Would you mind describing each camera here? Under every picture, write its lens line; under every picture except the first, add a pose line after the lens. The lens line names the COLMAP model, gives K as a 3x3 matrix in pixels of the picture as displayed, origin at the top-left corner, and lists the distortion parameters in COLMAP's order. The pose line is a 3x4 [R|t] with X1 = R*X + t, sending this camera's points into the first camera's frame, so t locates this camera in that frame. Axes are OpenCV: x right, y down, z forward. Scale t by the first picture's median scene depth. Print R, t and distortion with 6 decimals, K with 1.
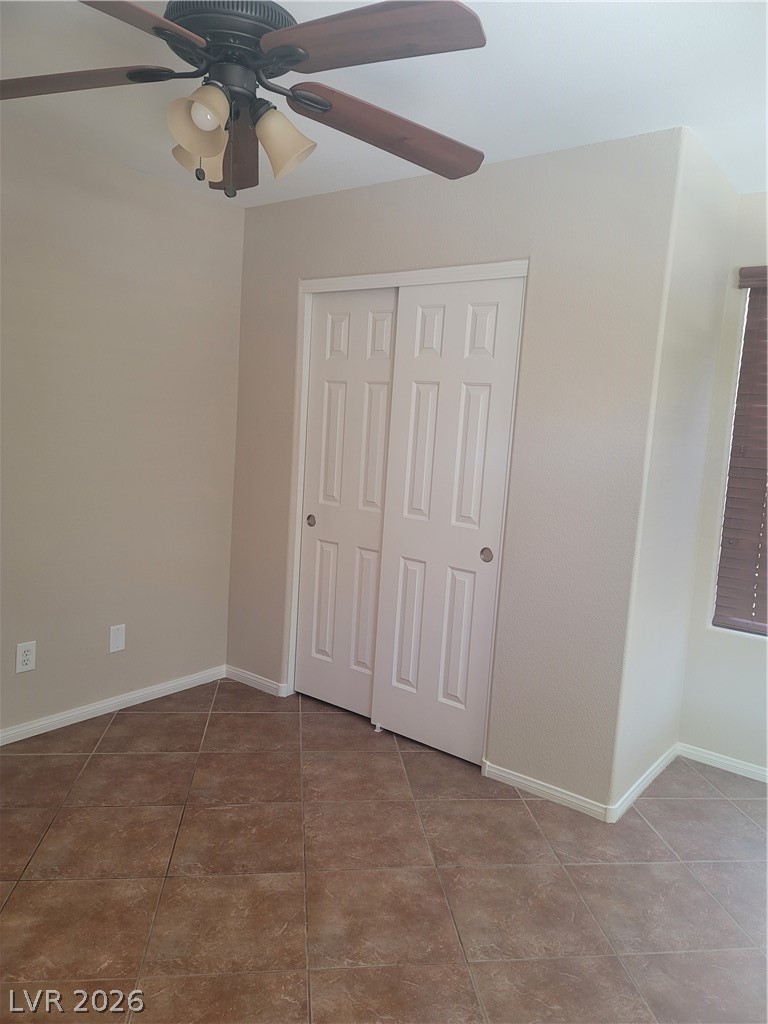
lens RADIAL K [[751.3, 0, 388.3], [0, 751.3, 514.0], [0, 0, 1]] dist [0.071528, -0.042977]
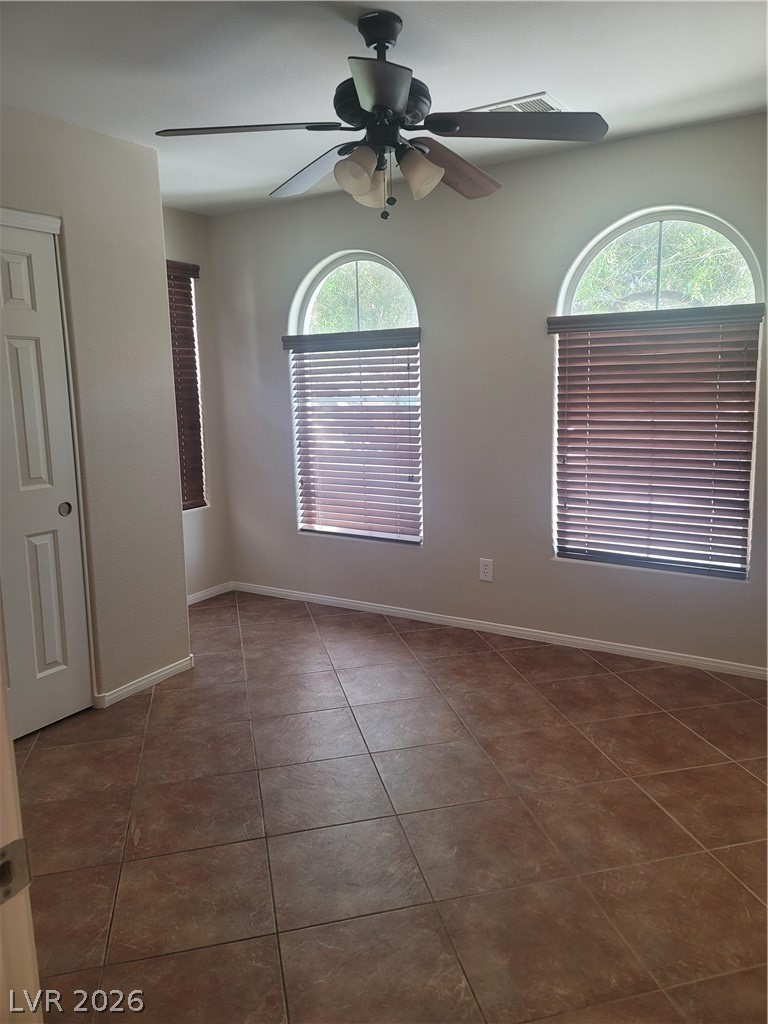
lens RADIAL K [[751.3, 0, 387.8], [0, 751.3, 509.5], [0, 0, 1]] dist [0.071528, -0.042977]
pose [[-0.077112, -0.240474, 0.967588, -0.920119], [0.148301, 0.956915, 0.249640, -0.139938], [-0.985931, 0.162745, -0.038127, 0.624009]]
